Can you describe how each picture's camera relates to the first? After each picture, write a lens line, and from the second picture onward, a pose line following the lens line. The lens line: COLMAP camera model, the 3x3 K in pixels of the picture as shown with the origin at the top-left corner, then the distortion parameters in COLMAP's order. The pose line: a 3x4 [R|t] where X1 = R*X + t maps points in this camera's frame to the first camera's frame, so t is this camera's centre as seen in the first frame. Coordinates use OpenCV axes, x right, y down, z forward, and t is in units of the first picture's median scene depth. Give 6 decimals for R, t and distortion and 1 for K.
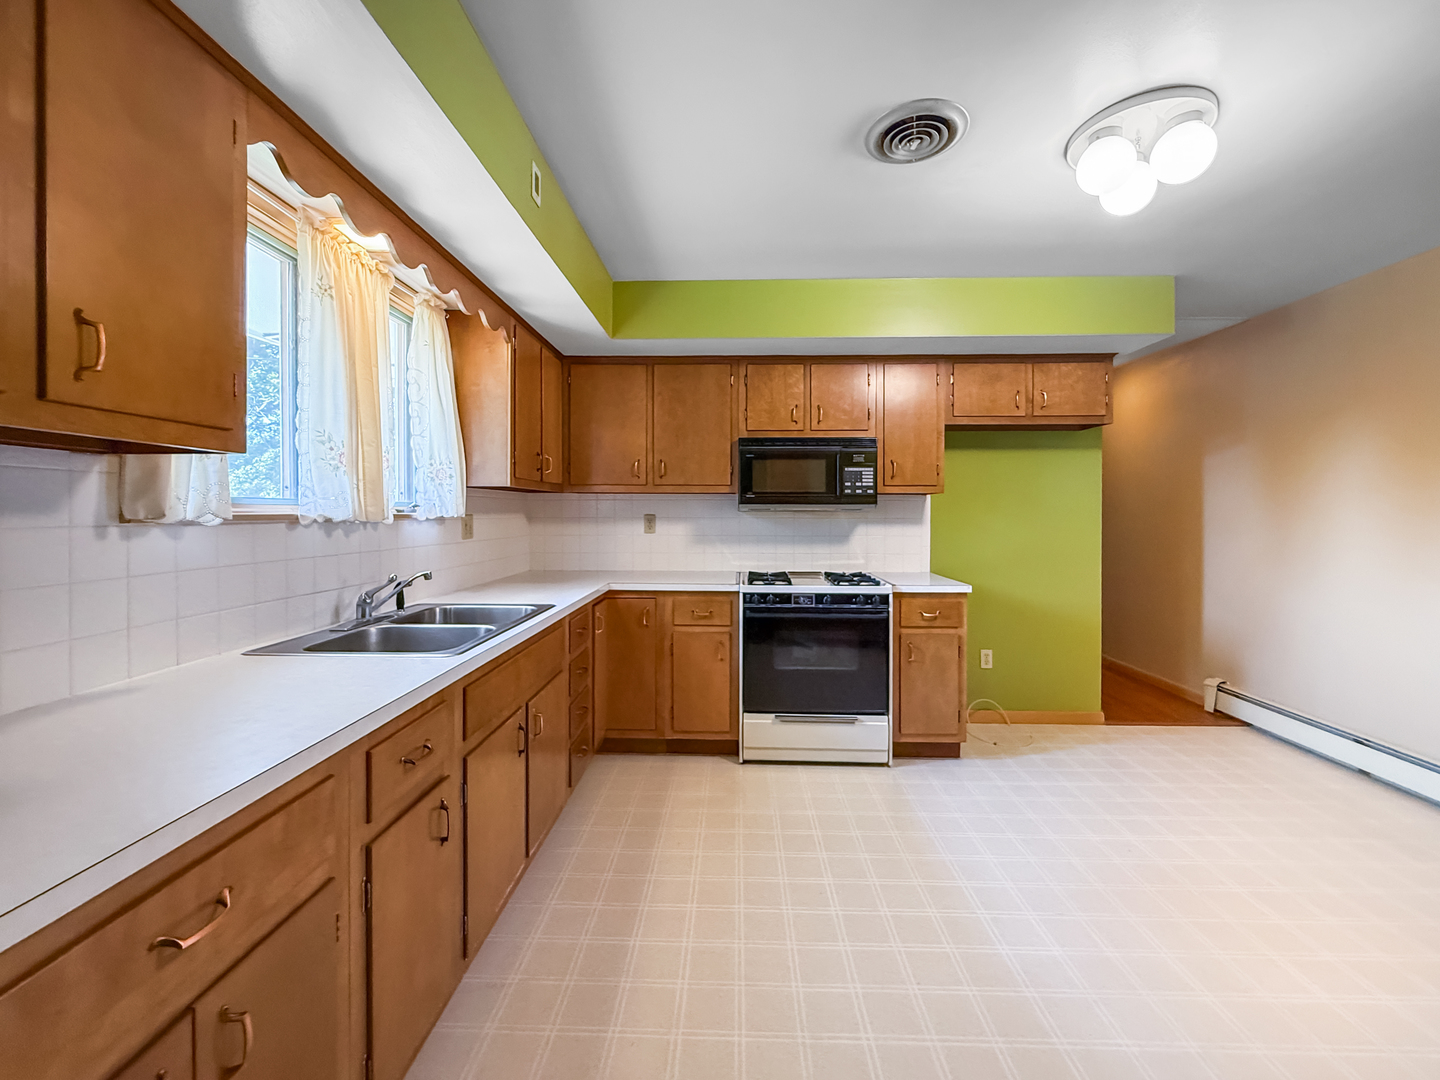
lens RADIAL K [[593.6, 0, 746.3], [0, 593.6, 509.3], [0, 0, 1]] dist [-0.002892, 0.000352]
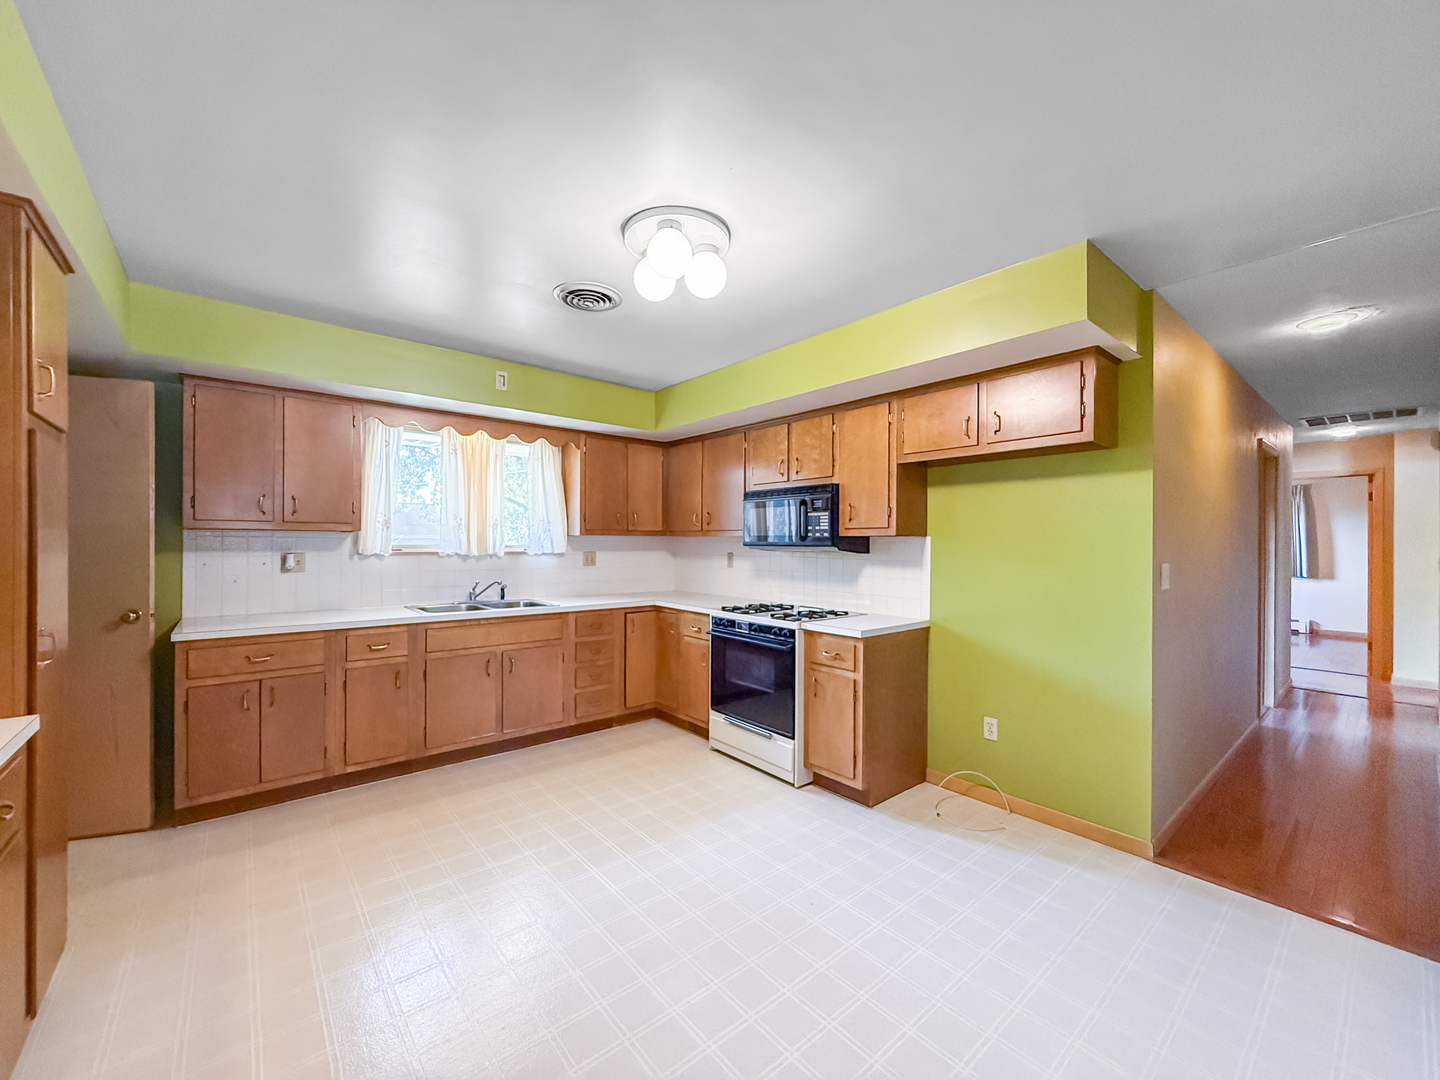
lens RADIAL K [[593.6, 0, 715.1], [0, 593.6, 537.6], [0, 0, 1]] dist [-0.002892, 0.000352]
pose [[0.649326, -0.003785, -0.760501, 0.961147], [-0.002186, 0.999974, -0.006843, -0.018507], [0.760507, 0.006106, 0.649301, 0.174034]]
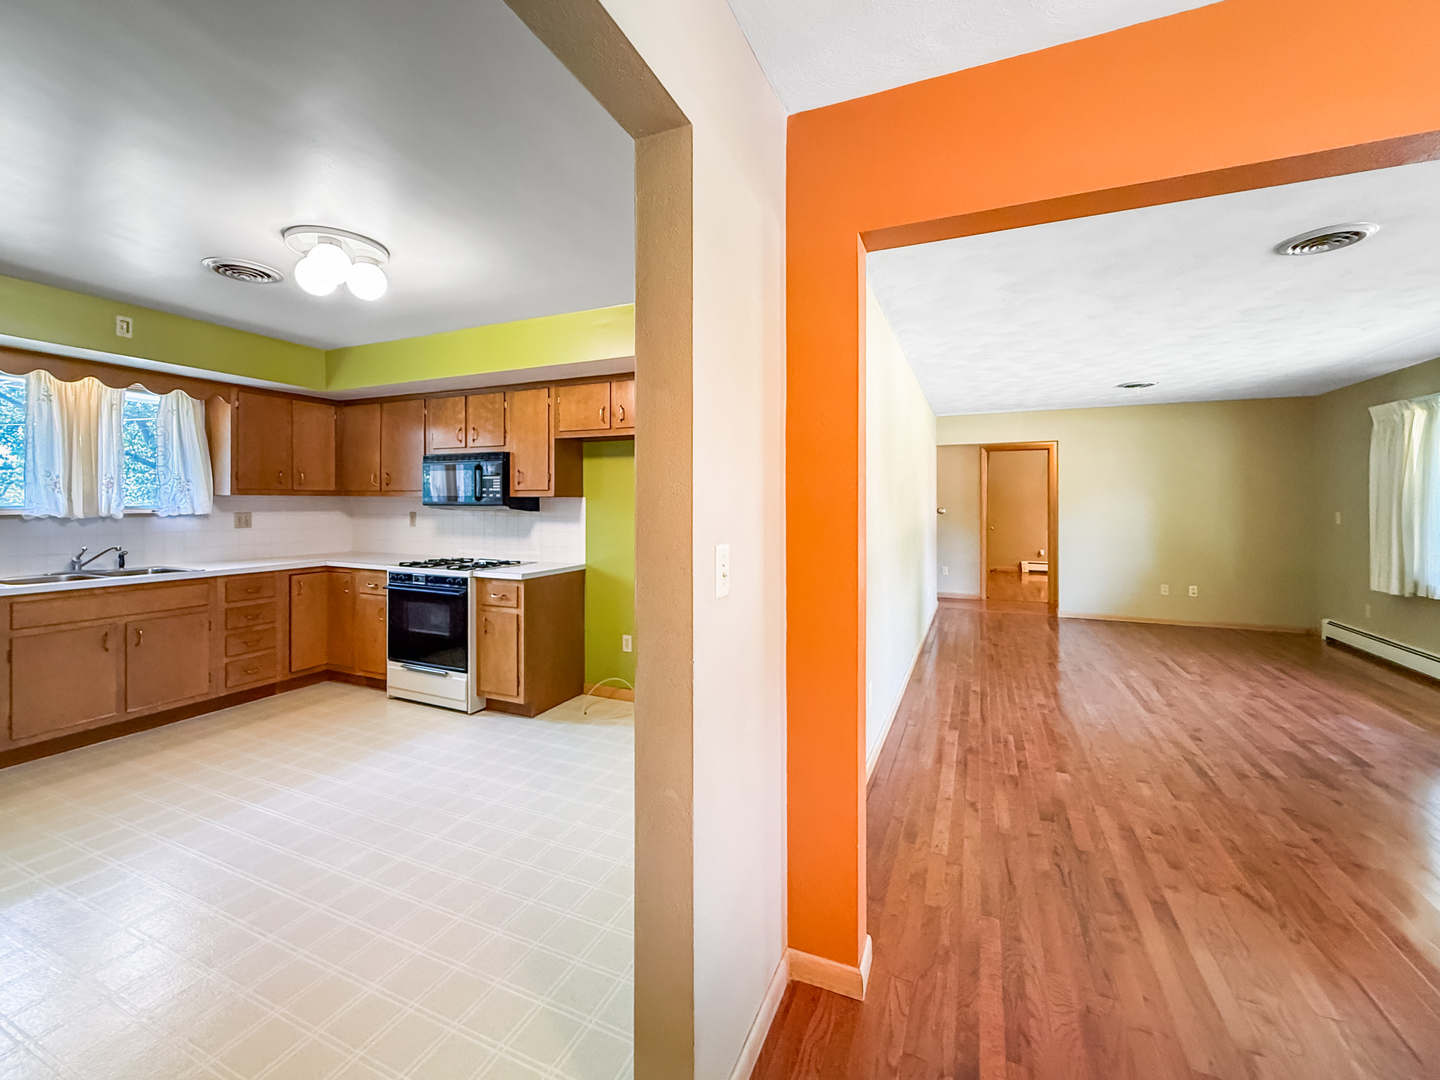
lens RADIAL K [[593.6, 0, 718.6], [0, 593.6, 501.2], [0, 0, 1]] dist [-0.002892, 0.000352]
pose [[0.924164, 0.000035, -0.381996, 1.197902], [-0.000042, 1.000000, -0.000011, -0.019766], [0.381996, 0.000026, 0.924164, 0.035110]]
